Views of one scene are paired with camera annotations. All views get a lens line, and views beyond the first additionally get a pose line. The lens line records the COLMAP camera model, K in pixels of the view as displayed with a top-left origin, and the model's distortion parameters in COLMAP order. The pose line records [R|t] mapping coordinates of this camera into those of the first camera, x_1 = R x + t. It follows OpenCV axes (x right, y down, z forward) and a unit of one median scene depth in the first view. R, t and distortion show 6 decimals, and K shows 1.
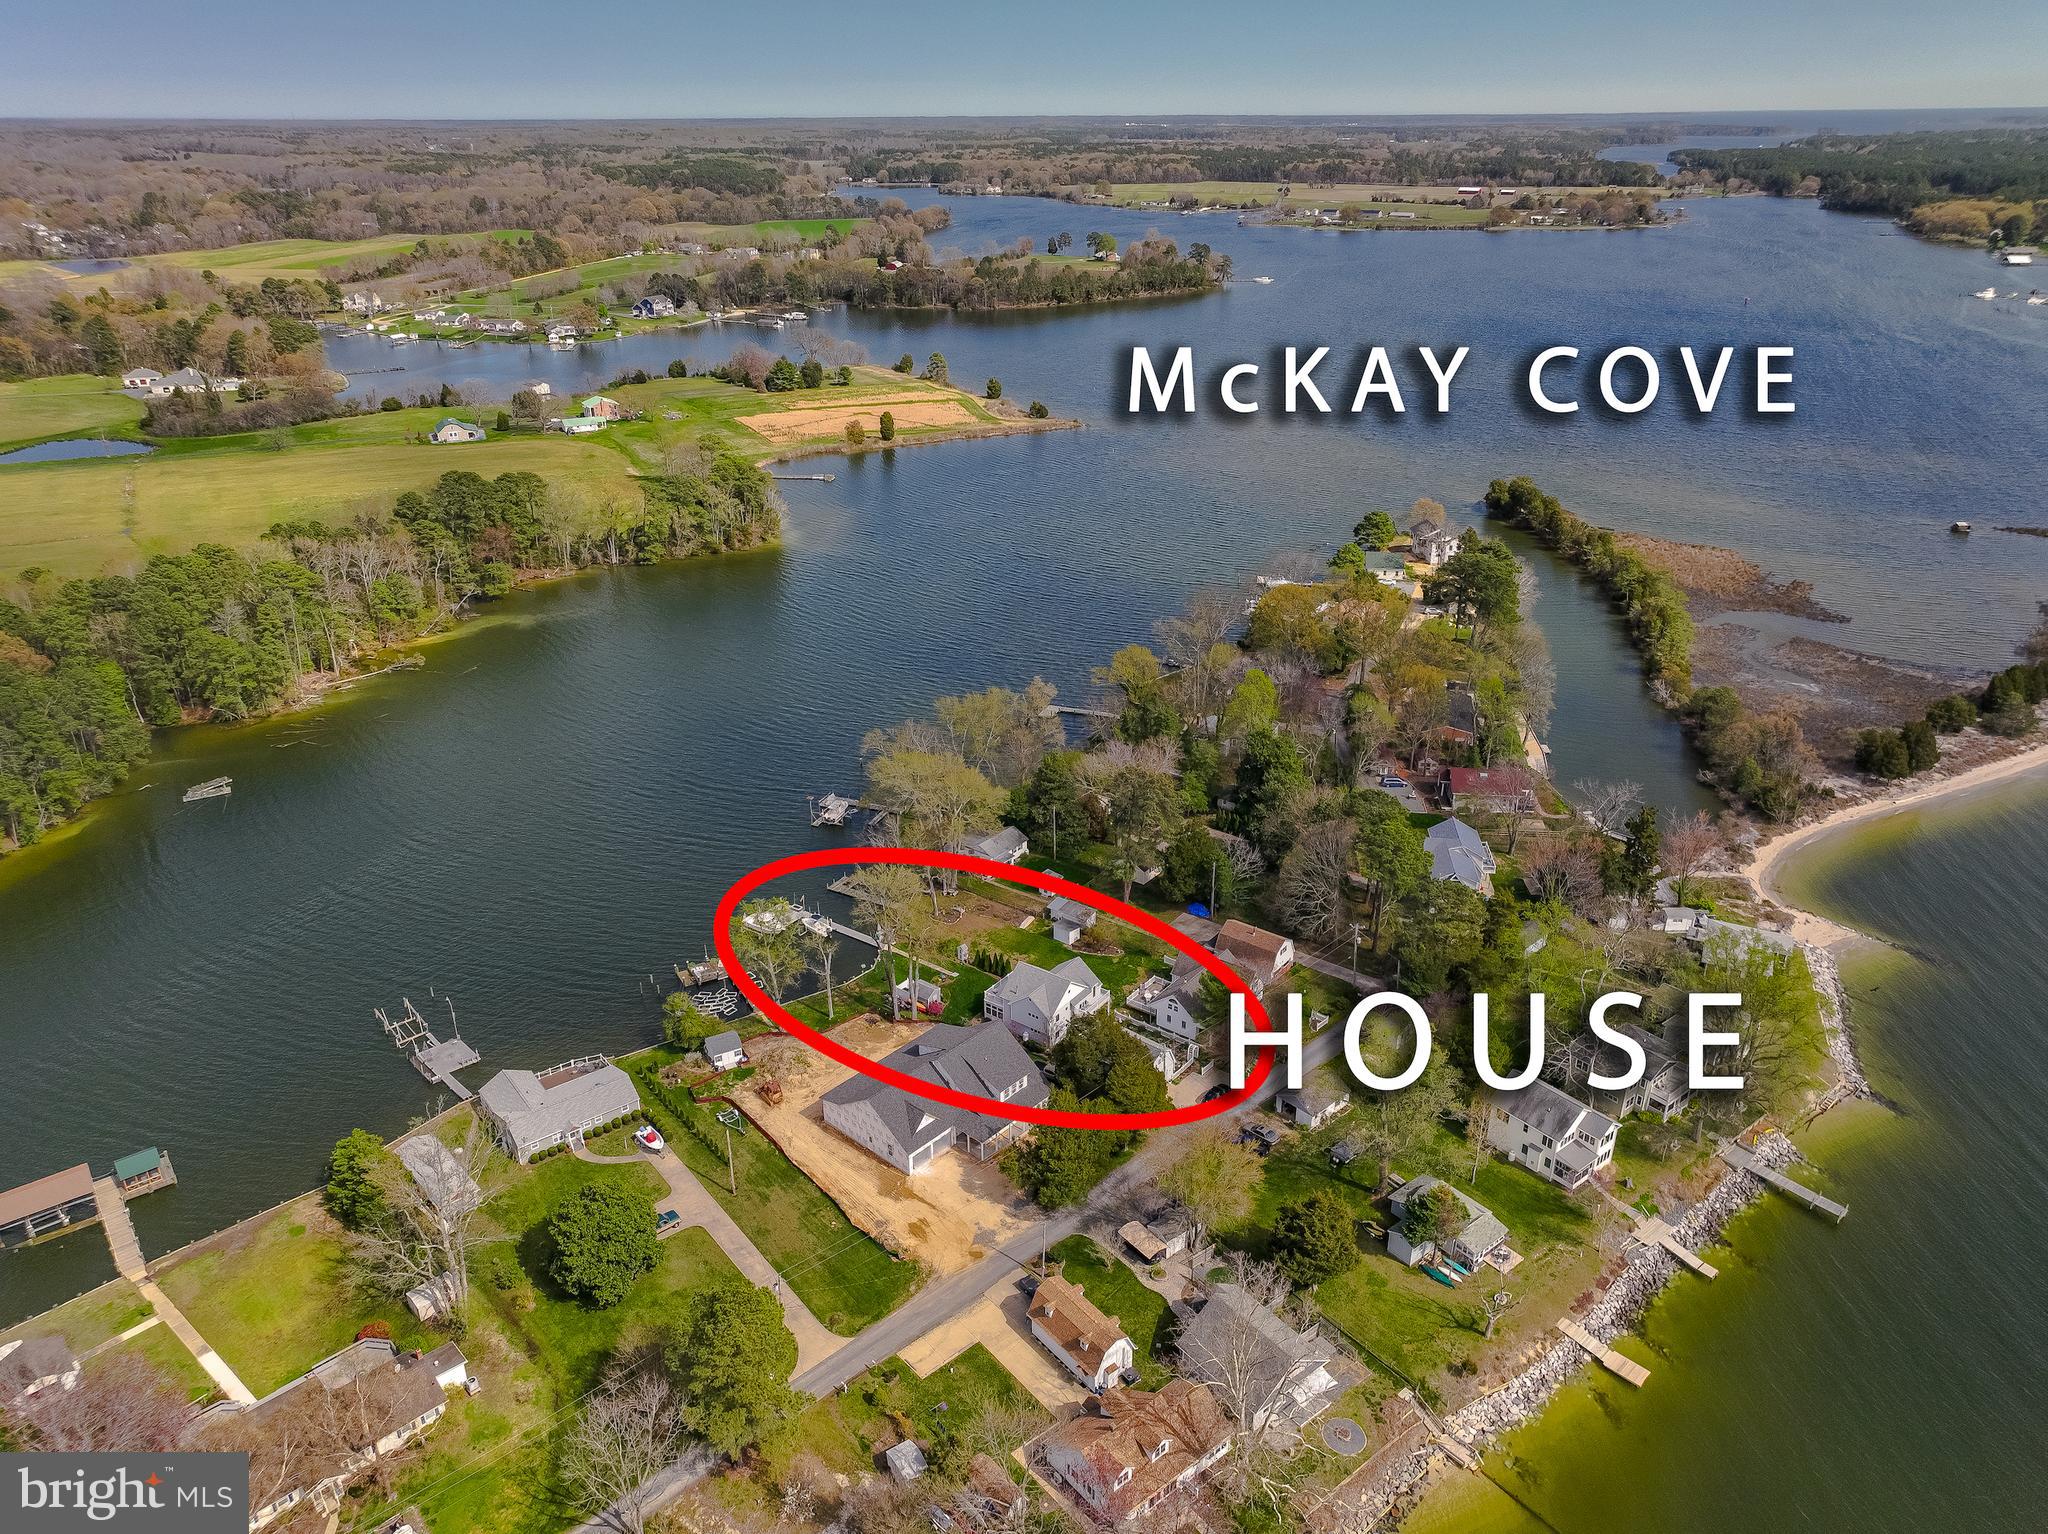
lens RADIAL K [[1437.6, 0, 1024.0], [0, 1437.6, 767.0], [0, 0, 1]] dist [0.000797, 0.010445]
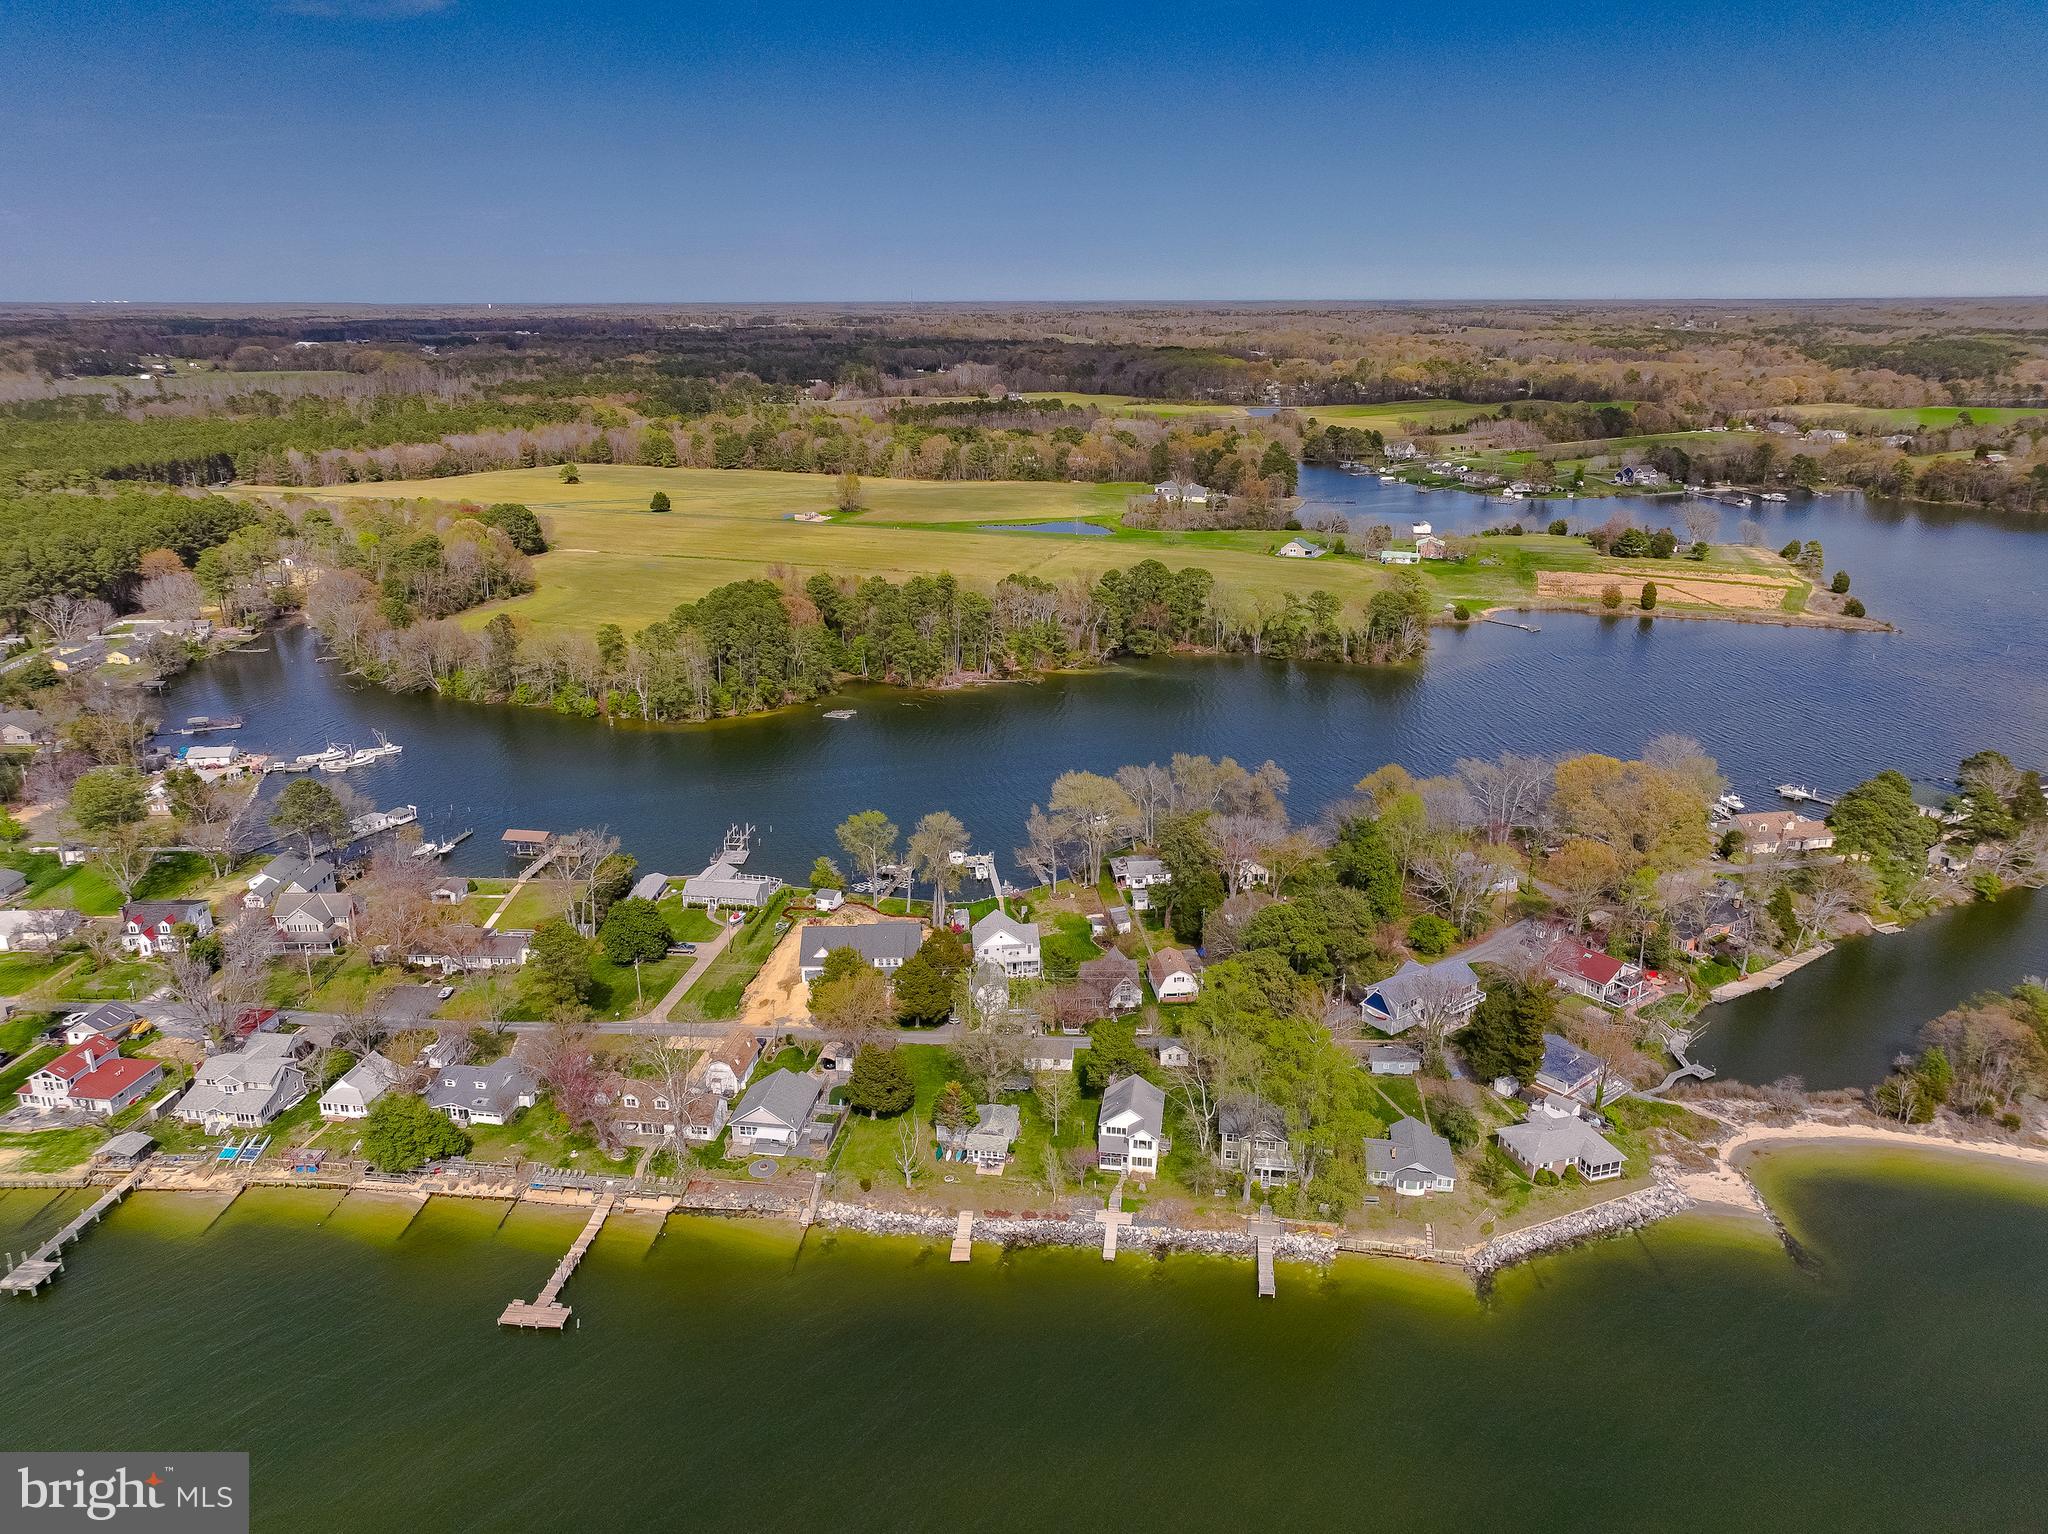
lens RADIAL K [[1437.6, 0, 1024.0], [0, 1437.6, 767.0], [0, 0, 1]] dist [0.000797, 0.010445]
pose [[0.684548, 0.228952, -0.692081, 0.539117], [-0.302146, 0.953120, 0.016451, -0.012638], [0.663402, 0.197848, 0.721633, 0.013962]]
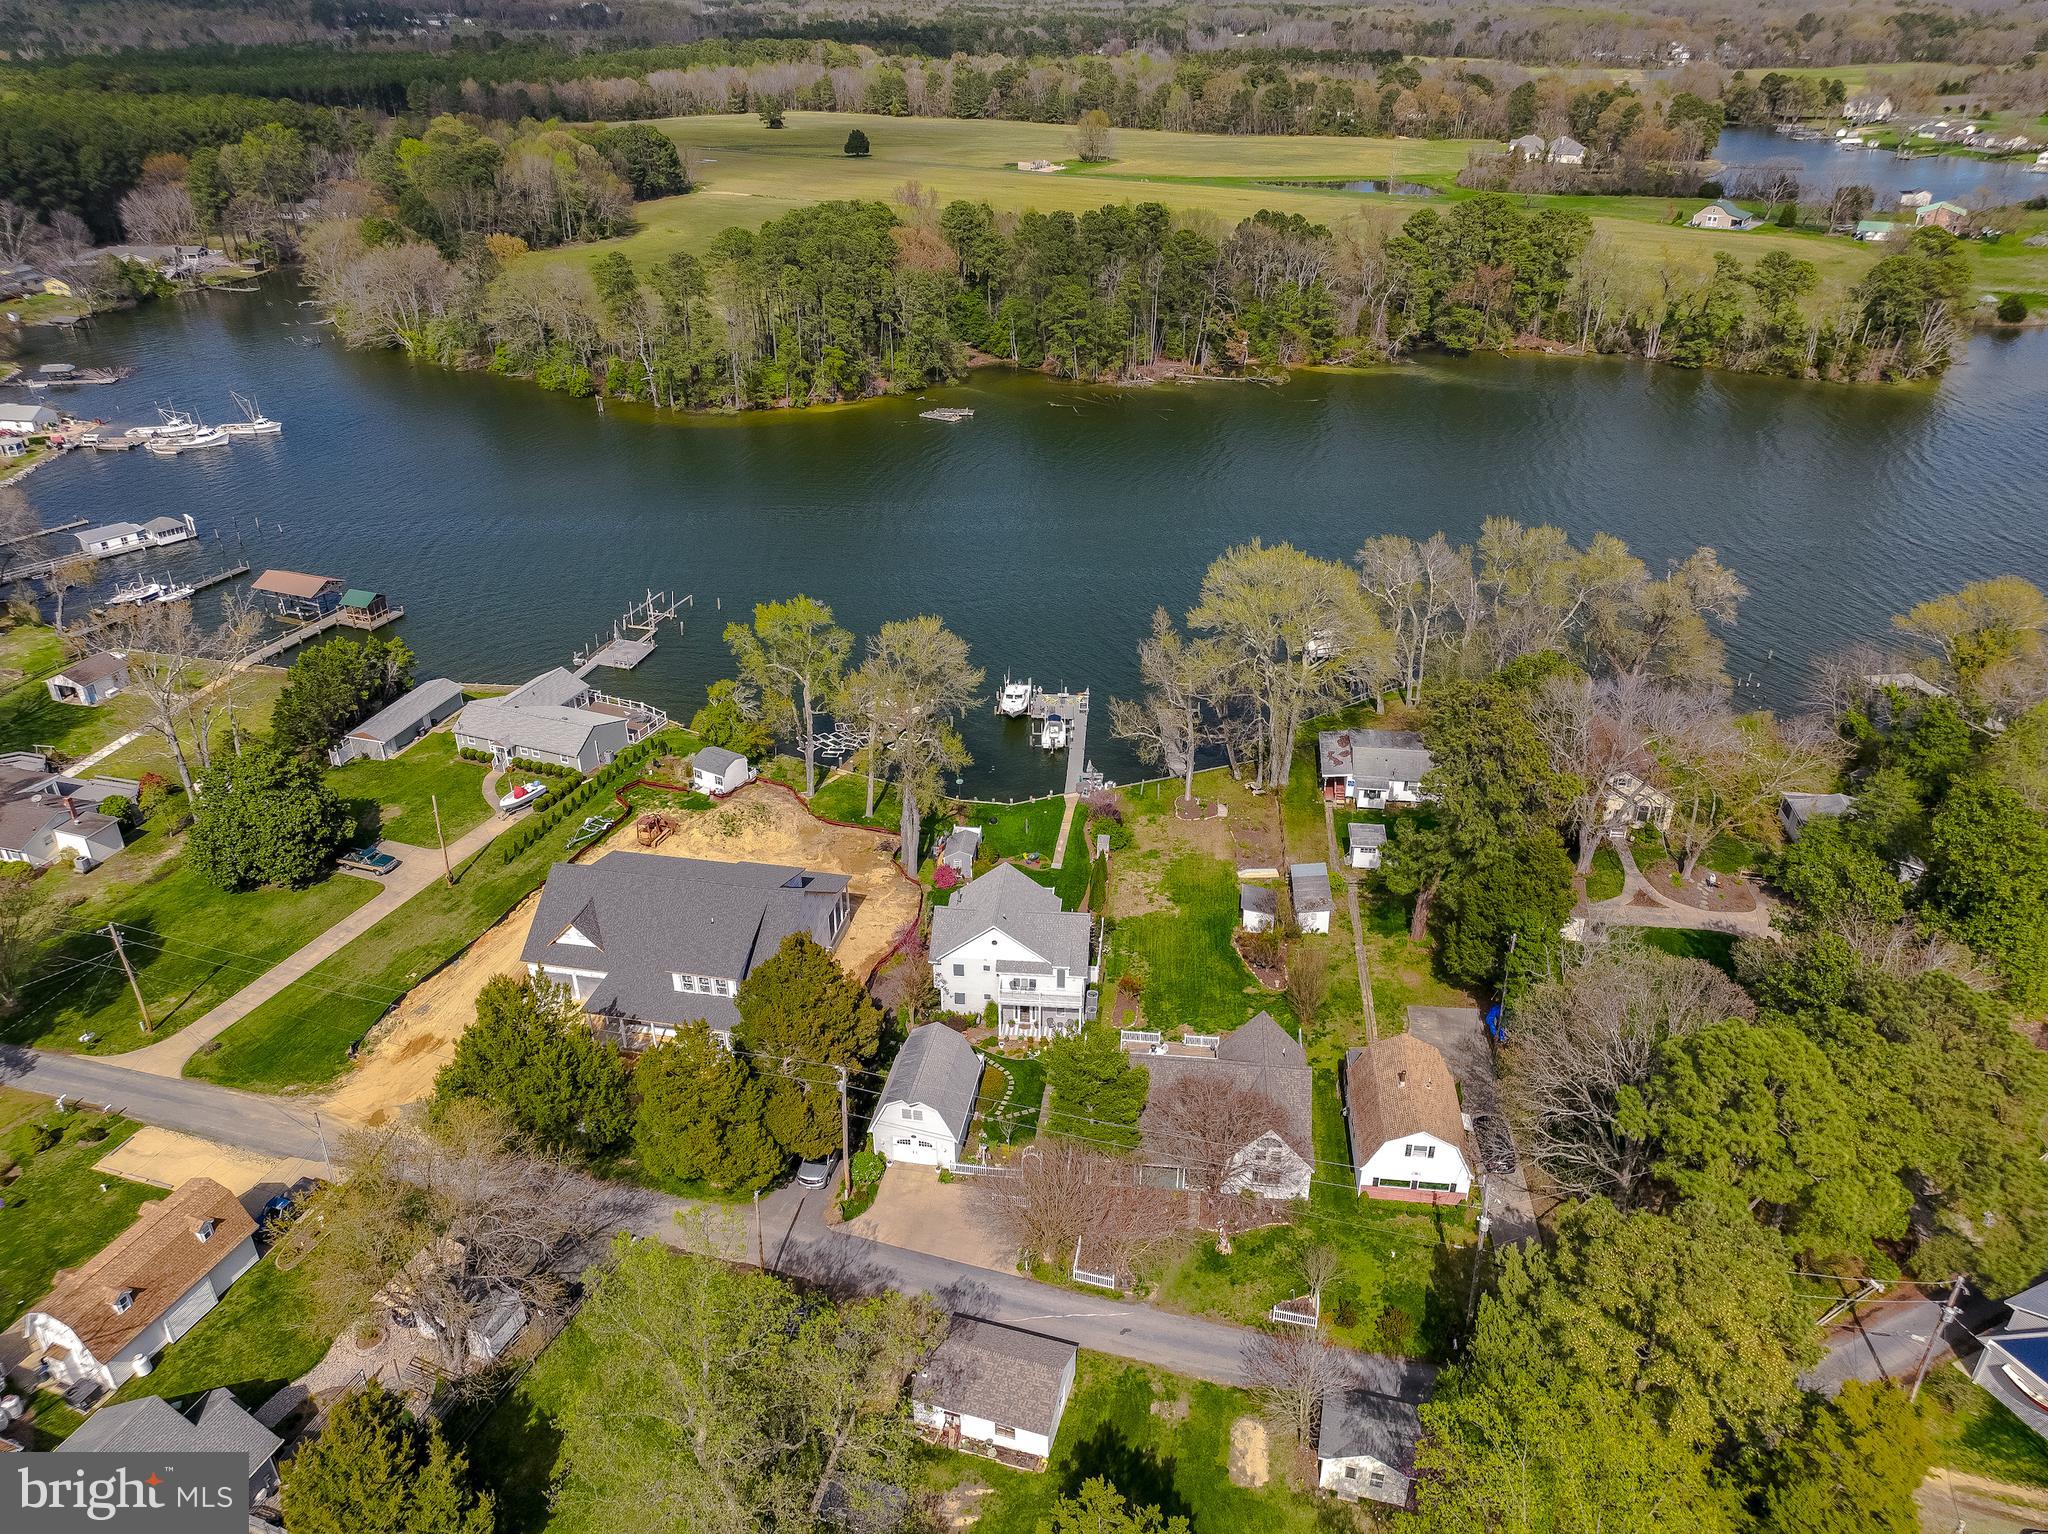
lens RADIAL K [[1437.6, 0, 1024.0], [0, 1437.6, 767.0], [0, 0, 1]] dist [0.000797, 0.010445]
pose [[0.511952, 0.412900, -0.753273, 0.245598], [-0.355316, 0.900157, 0.251928, -0.026972], [0.782085, 0.138675, 0.607547, 0.385968]]
